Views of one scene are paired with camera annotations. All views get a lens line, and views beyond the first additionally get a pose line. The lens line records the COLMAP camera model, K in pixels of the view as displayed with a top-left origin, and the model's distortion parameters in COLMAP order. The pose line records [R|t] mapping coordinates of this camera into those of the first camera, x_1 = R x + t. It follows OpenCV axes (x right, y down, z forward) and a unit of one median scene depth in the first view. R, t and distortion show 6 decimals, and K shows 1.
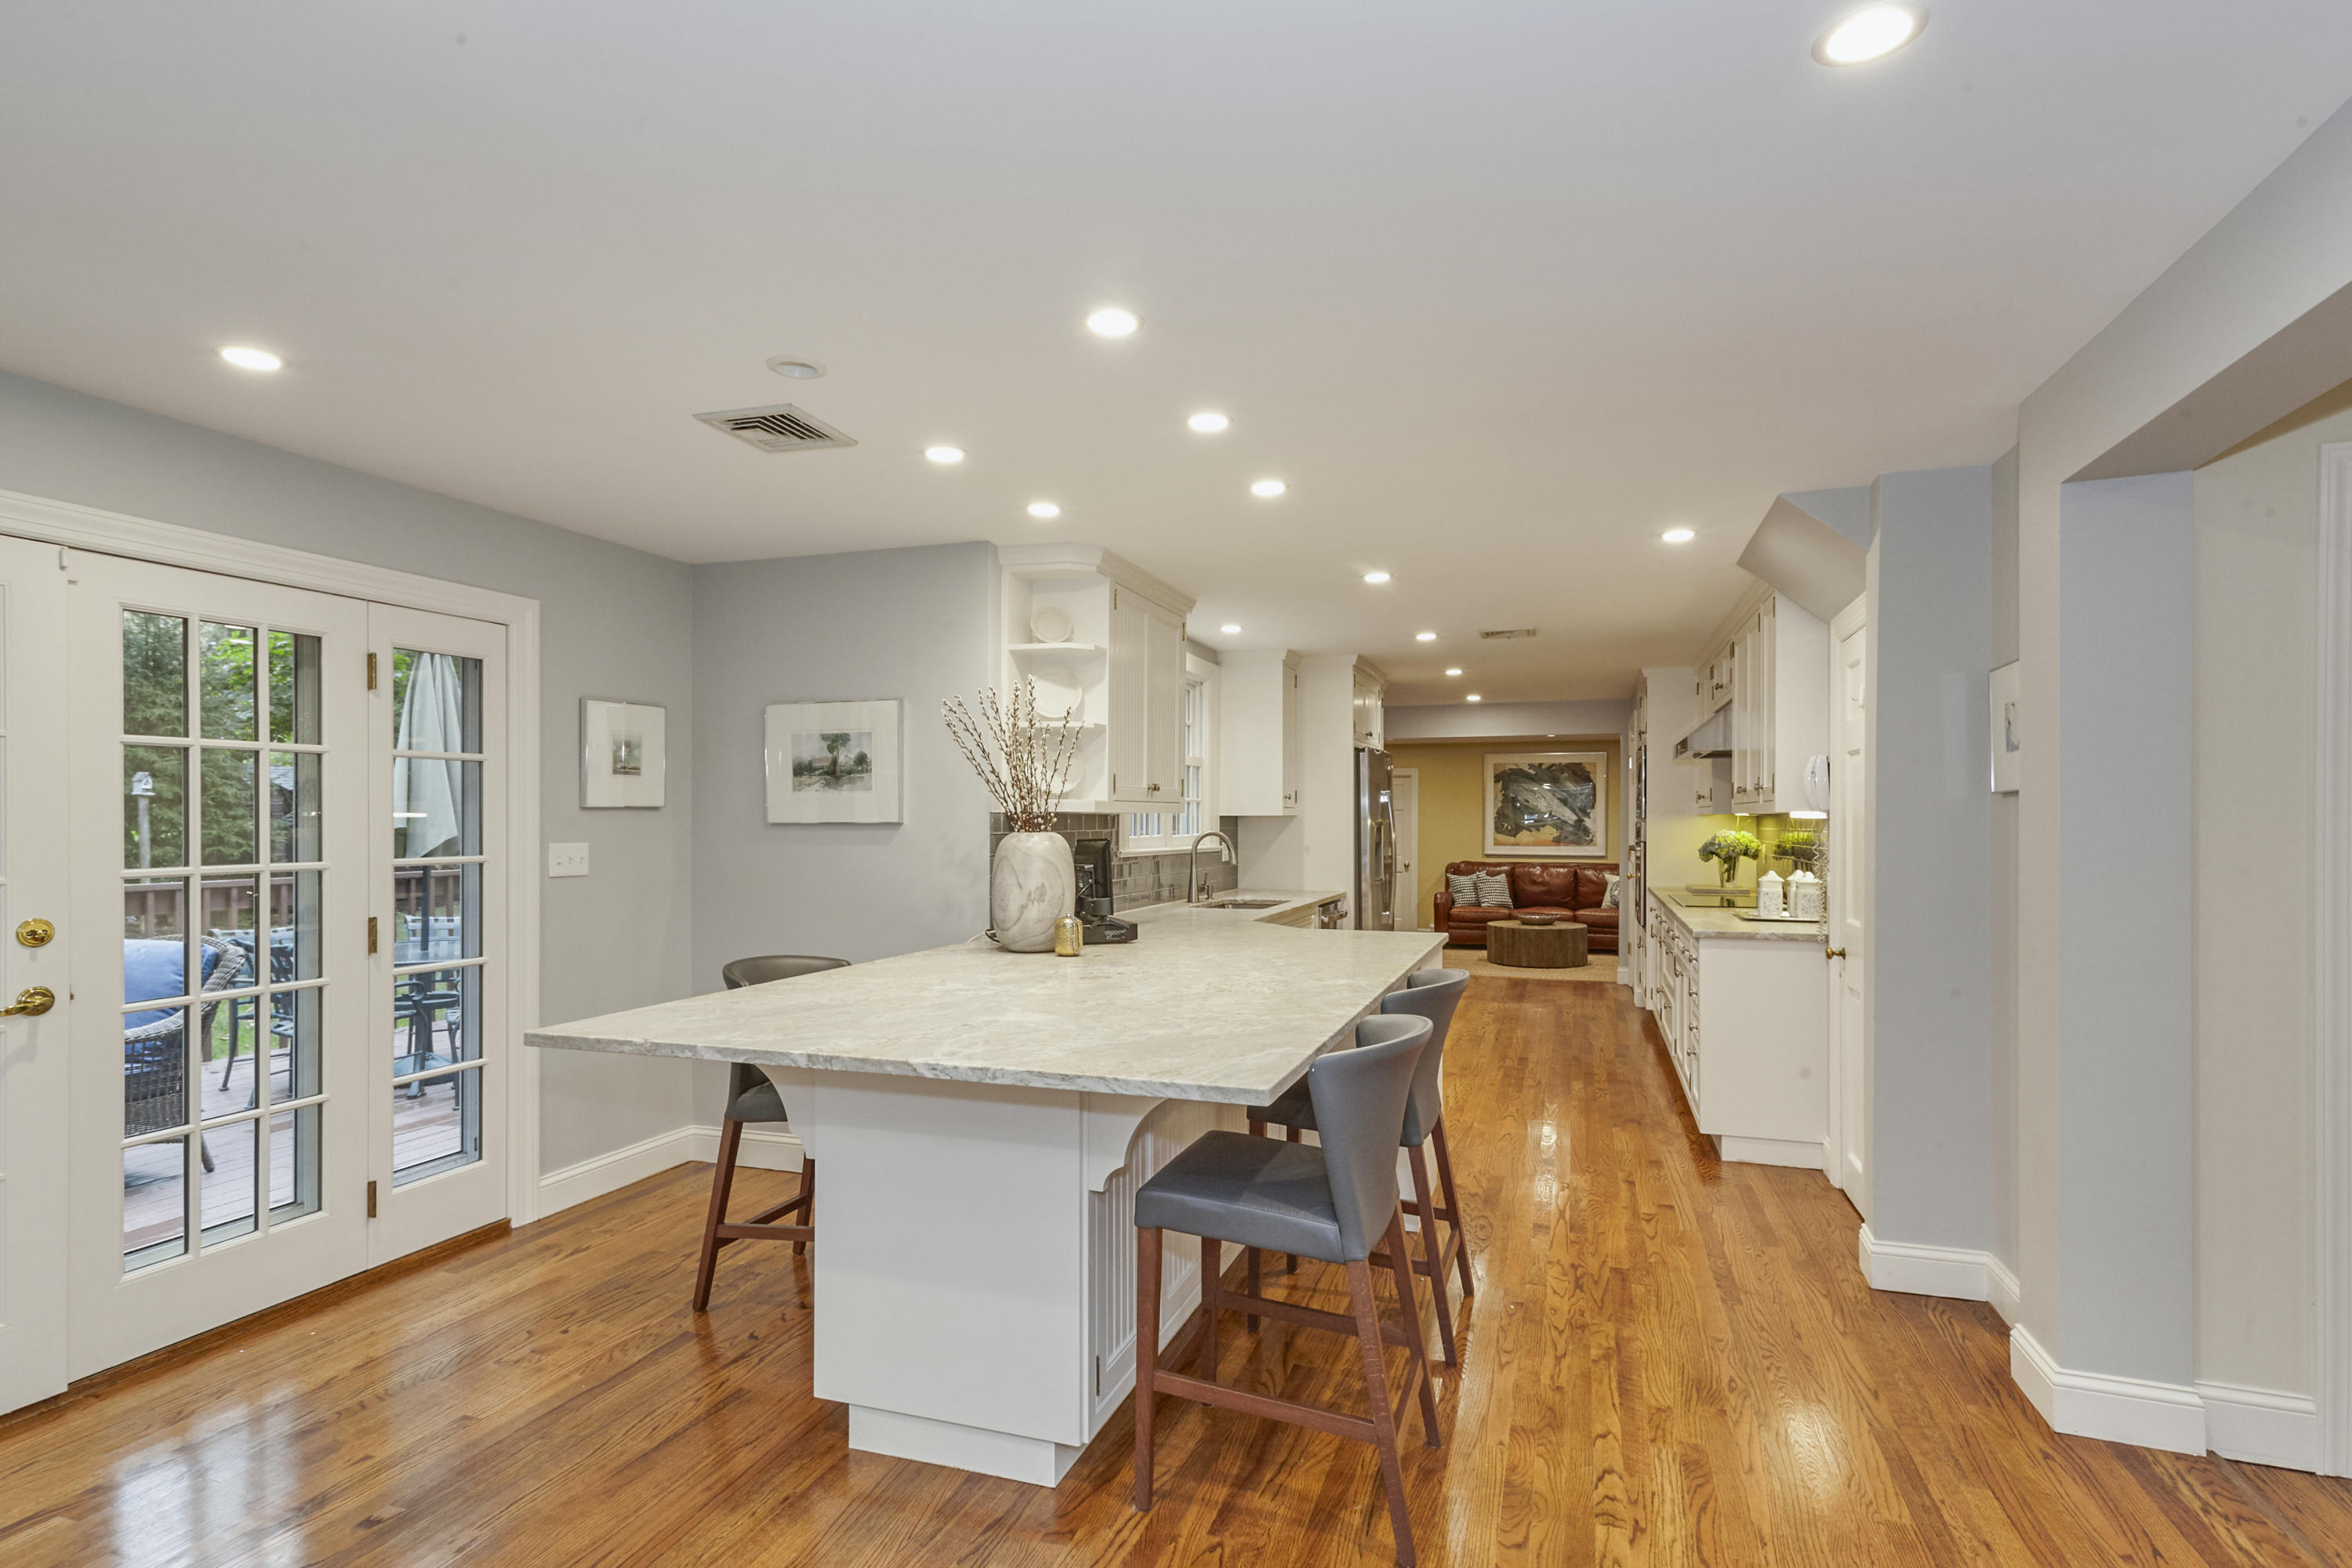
lens RADIAL K [[1139.1, 0, 1189.2], [0, 1139.1, 820.0], [0, 0, 1]] dist [0.010656, -0.001178]
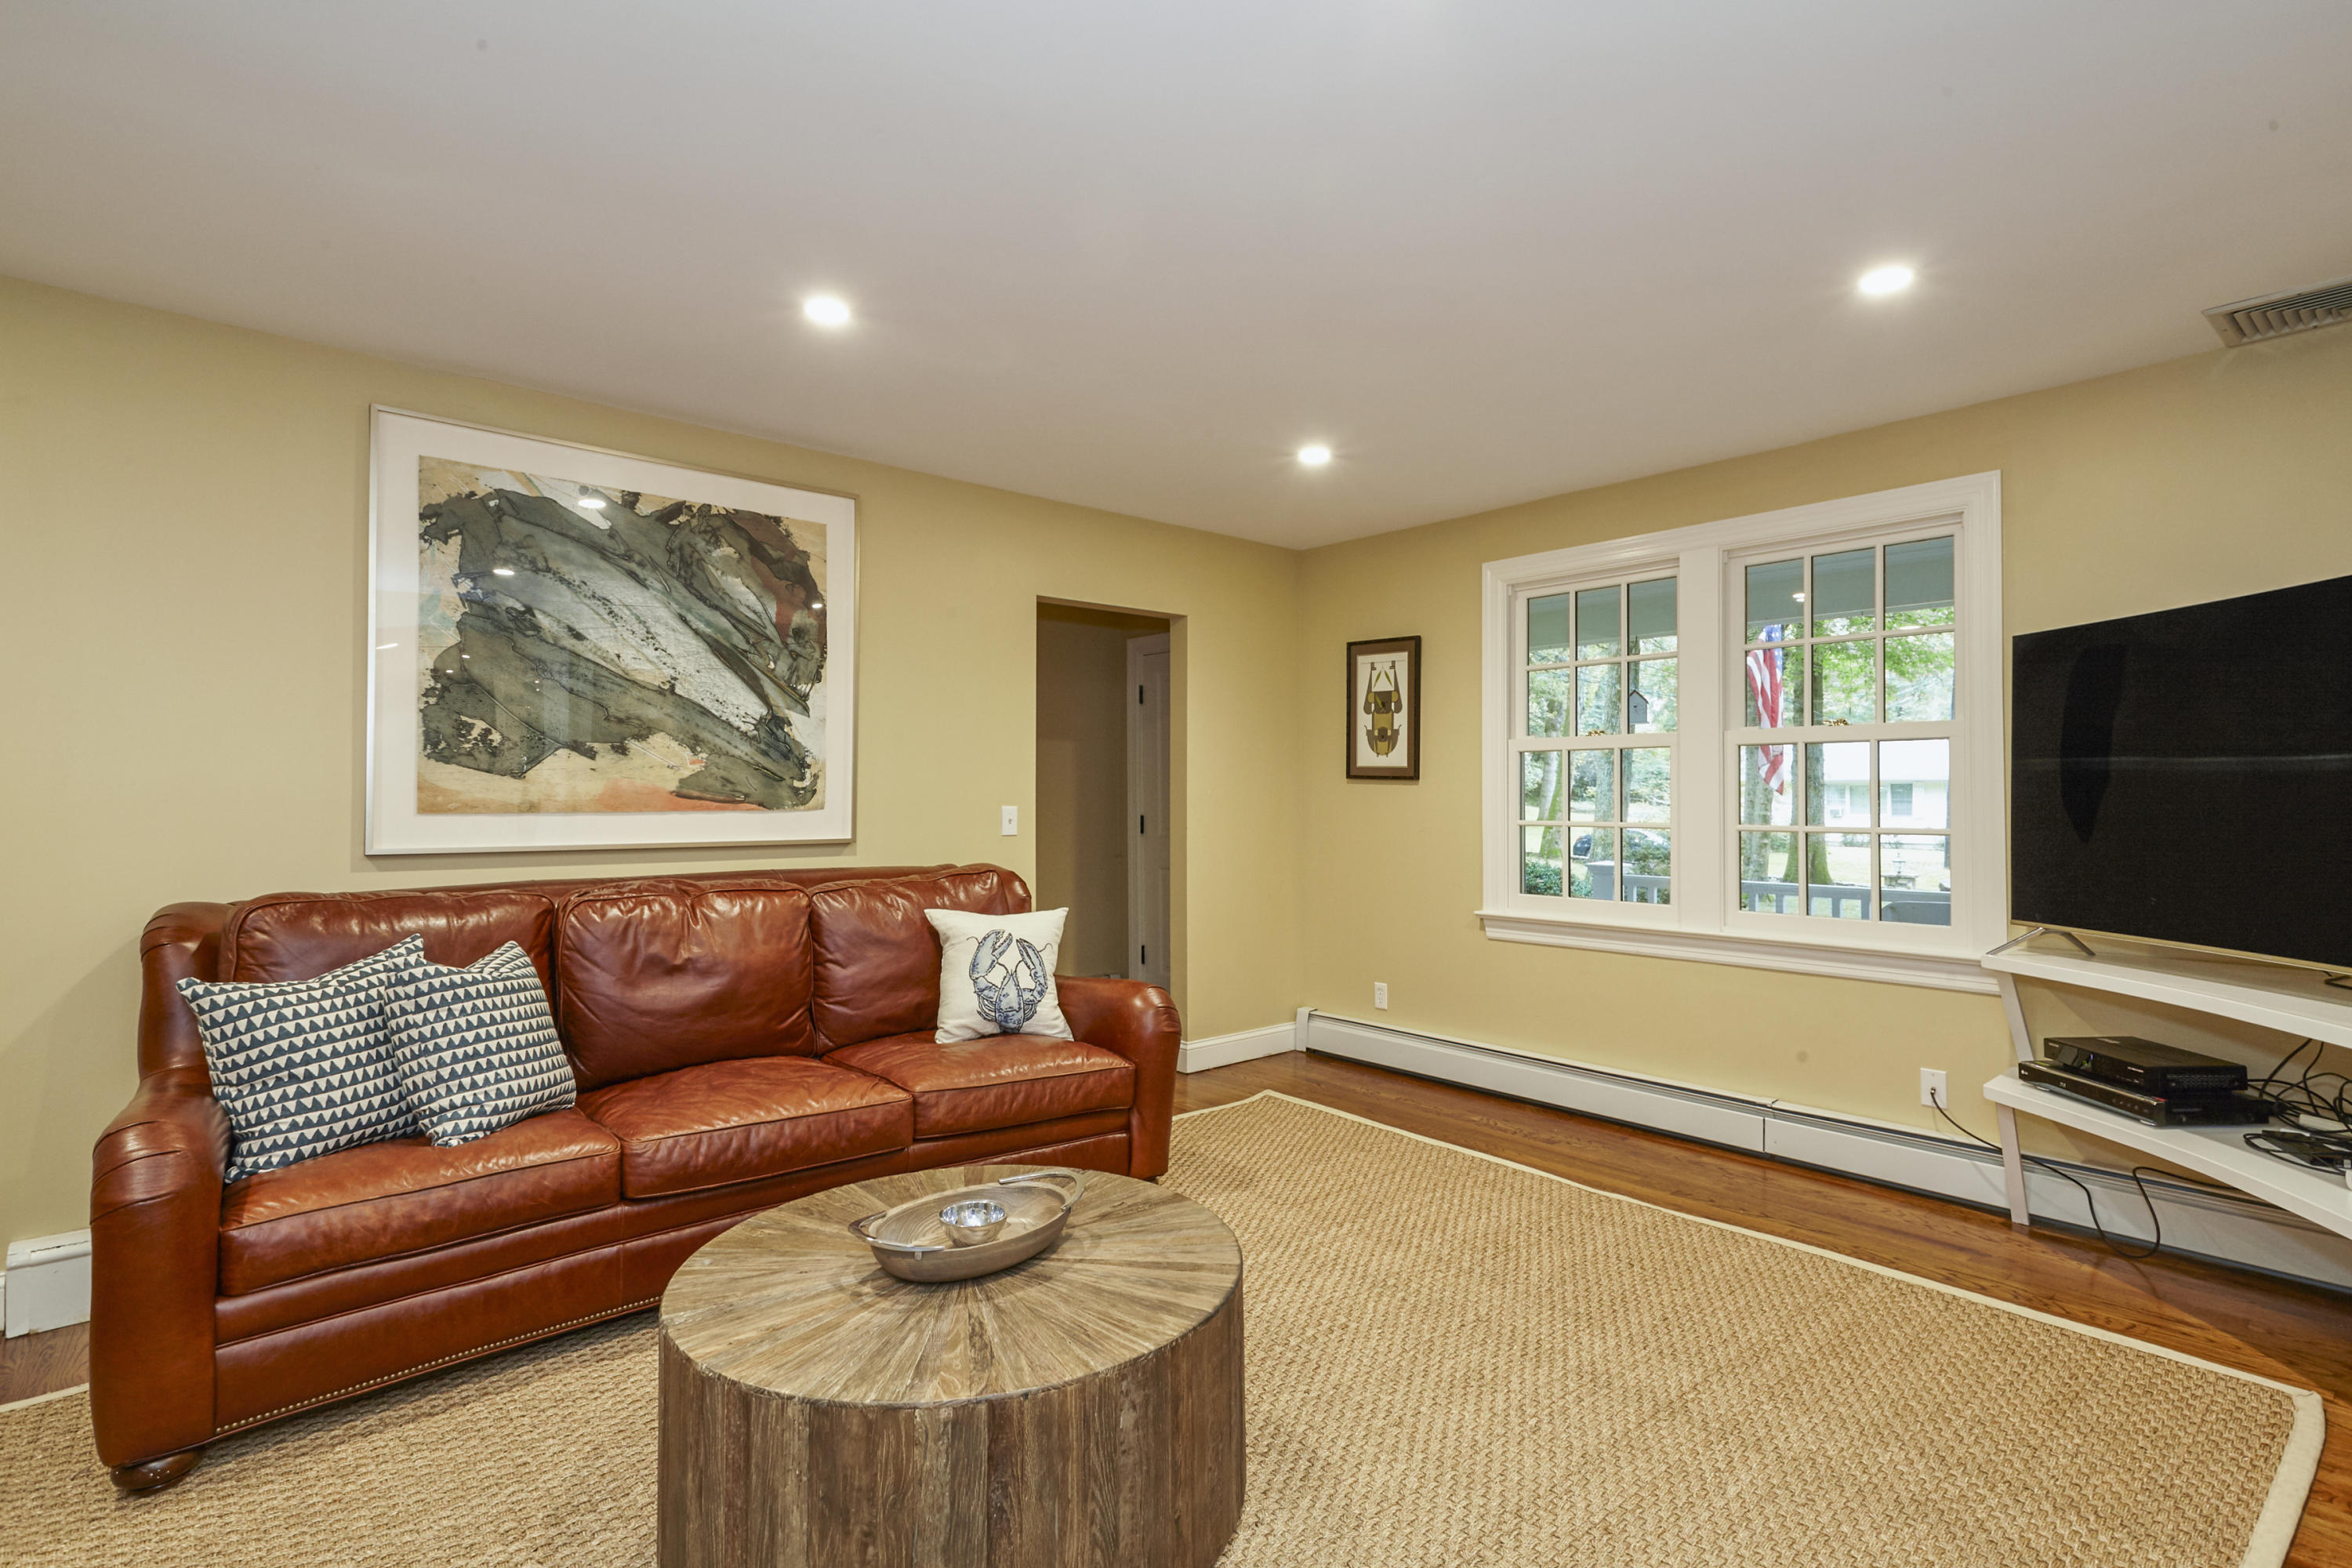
lens RADIAL K [[1139.1, 0, 1193.2], [0, 1139.1, 777.9], [0, 0, 1]] dist [0.010656, -0.001178]
pose [[0.501721, 0.012040, 0.864946, 0.150322], [-0.000752, 0.999909, -0.013482, 0.018273], [-0.865029, 0.006114, 0.501684, 0.766926]]
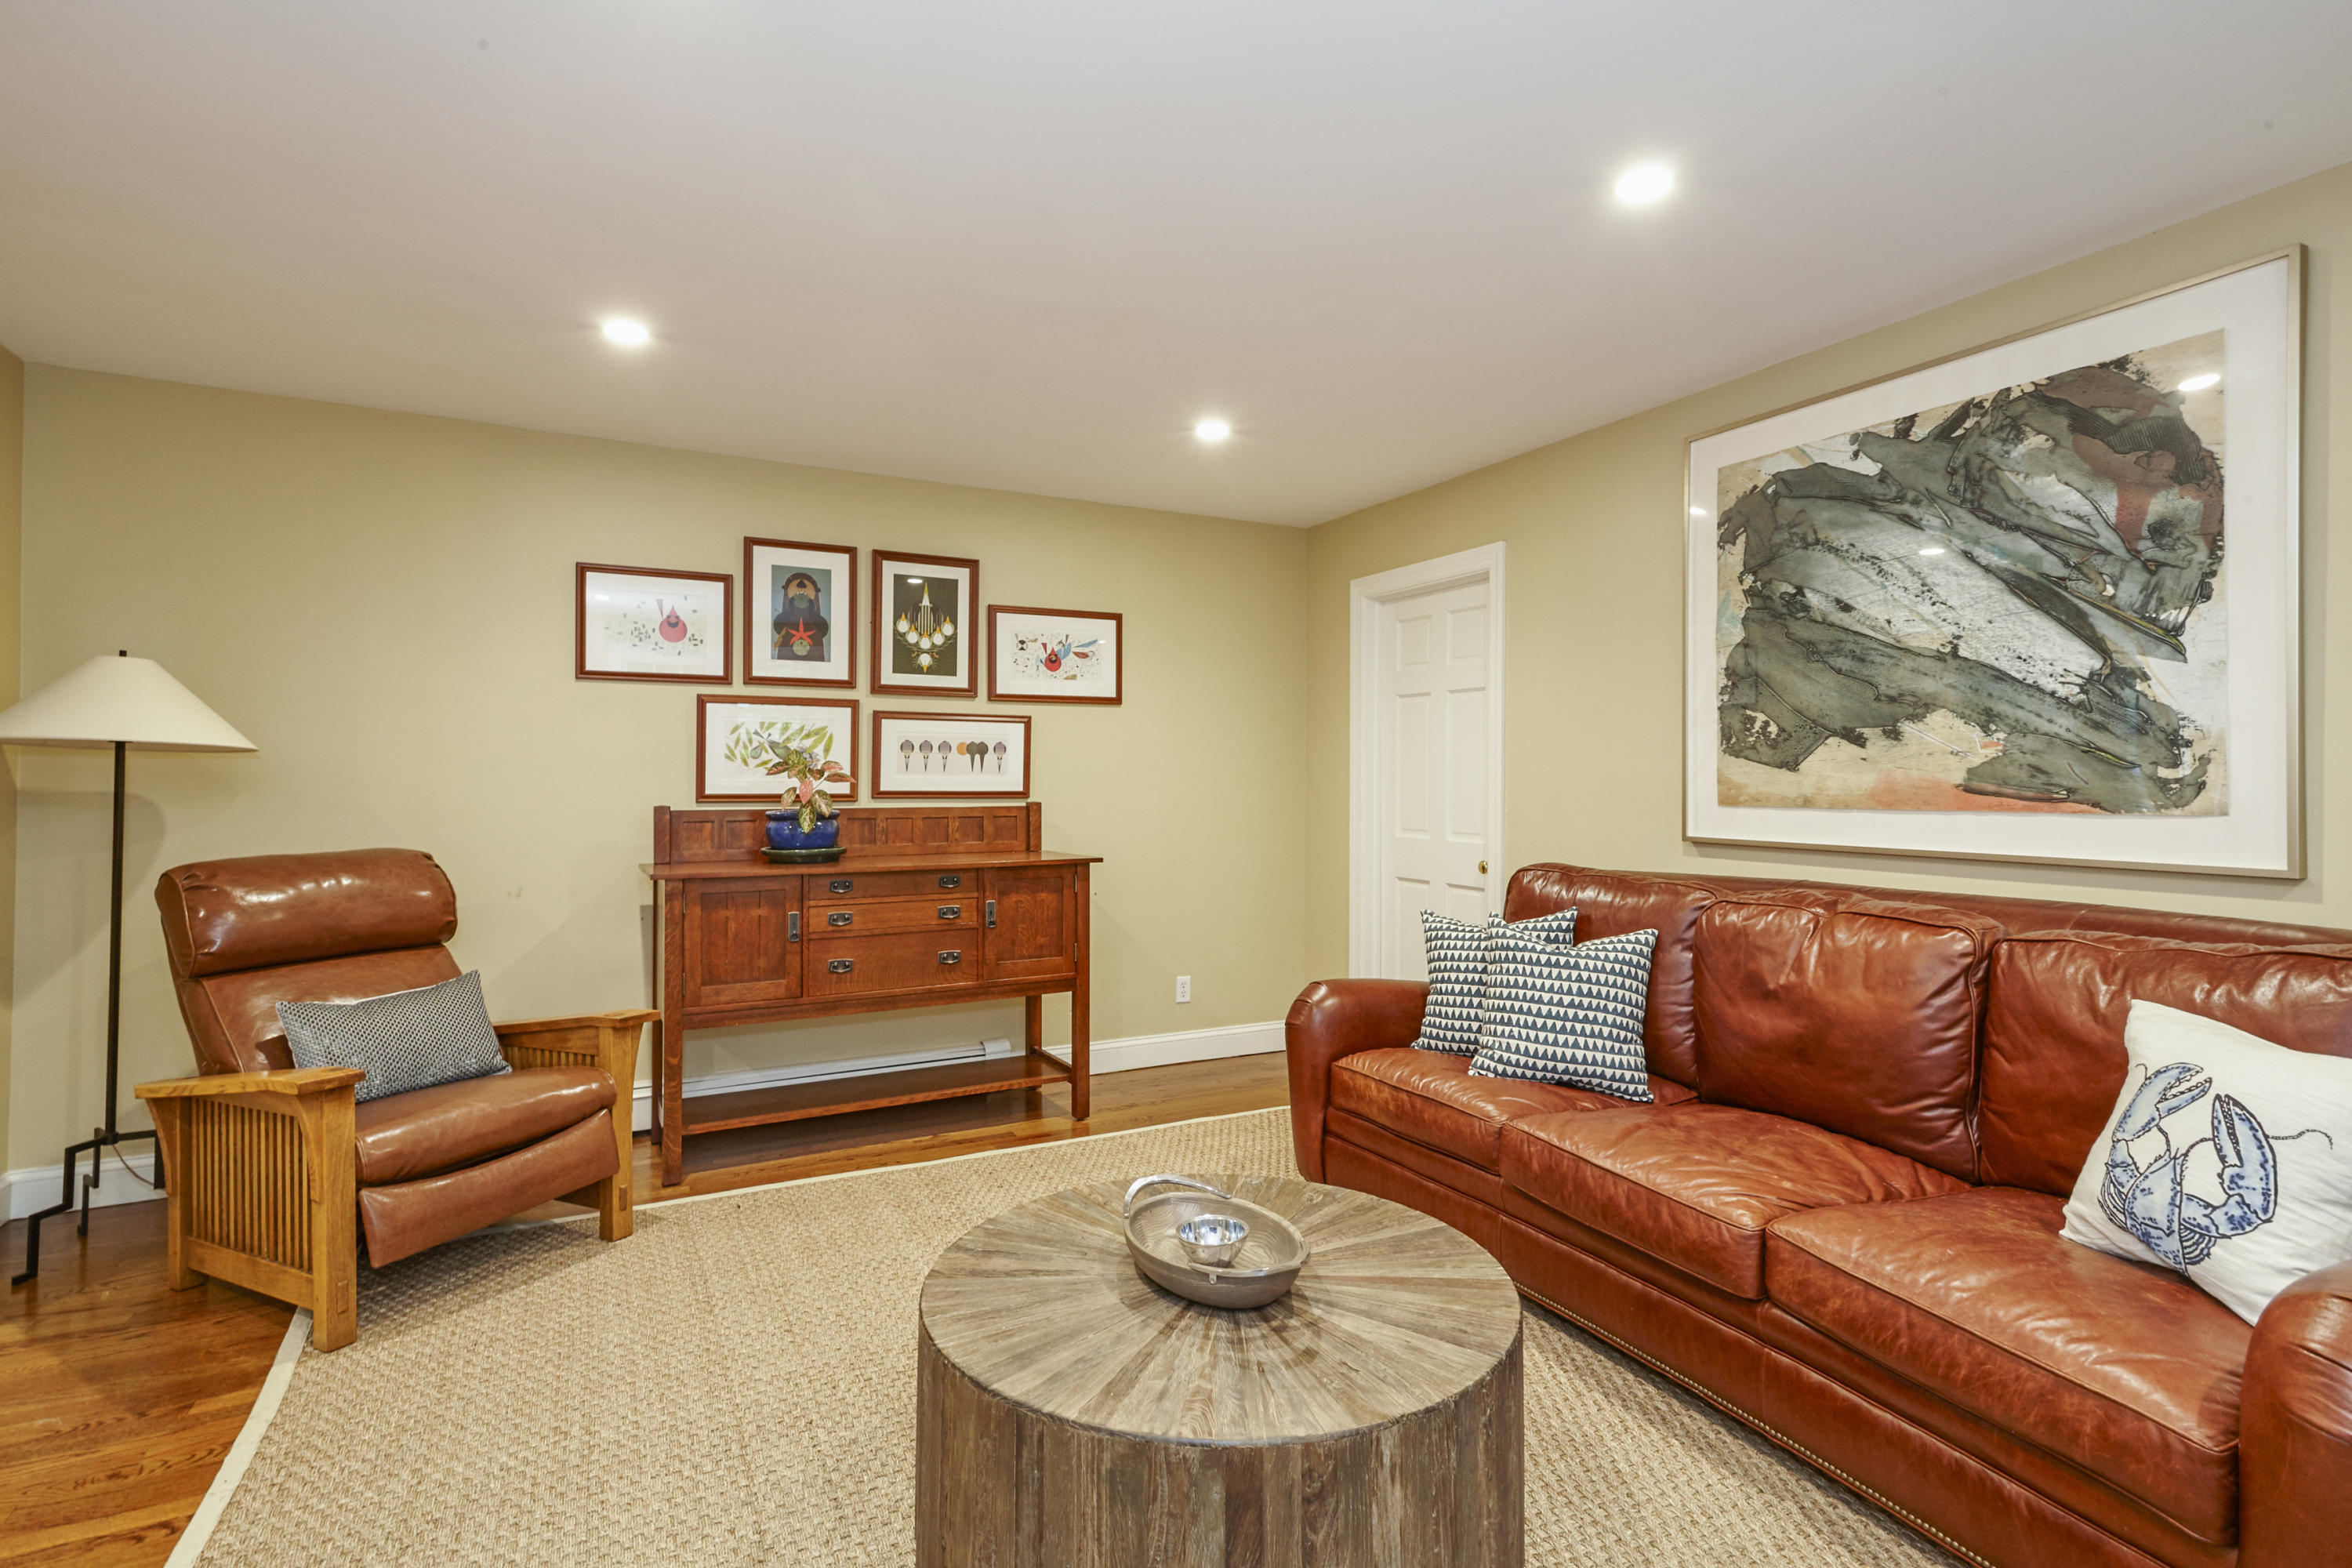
lens RADIAL K [[1139.1, 0, 1194.1], [0, 1139.1, 778.7], [0, 0, 1]] dist [0.010656, -0.001178]
pose [[0.715184, -0.001457, -0.698935, 0.364236], [-0.000284, 0.999997, -0.002375, 0.017384], [0.698936, 0.001898, 0.715182, 0.763898]]
